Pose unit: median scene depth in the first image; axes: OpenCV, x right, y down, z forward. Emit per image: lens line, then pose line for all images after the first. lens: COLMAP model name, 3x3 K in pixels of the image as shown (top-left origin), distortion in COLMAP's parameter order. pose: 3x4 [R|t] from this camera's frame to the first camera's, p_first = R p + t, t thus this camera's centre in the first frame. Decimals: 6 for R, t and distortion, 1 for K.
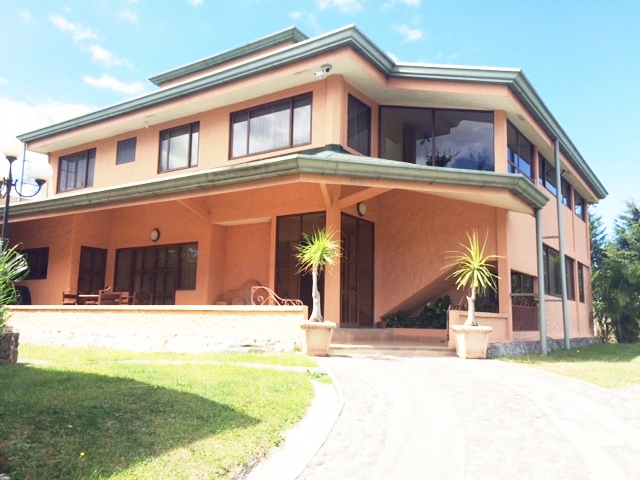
lens RADIAL K [[549.4, 0, 320.0], [0, 549.4, 240.0], [0, 0, 1]] dist [0.069381, -0.090764]
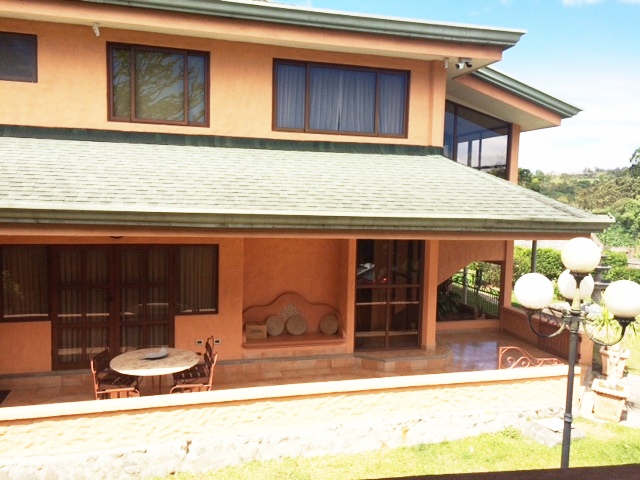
lens RADIAL K [[549.4, 0, 320.0], [0, 549.4, 240.0], [0, 0, 1]] dist [0.069381, -0.090764]
pose [[0.643707, -0.073082, 0.761774, -0.566085], [-0.121654, 0.972999, 0.196145, -0.129639], [-0.755540, -0.218933, 0.617436, 0.411877]]
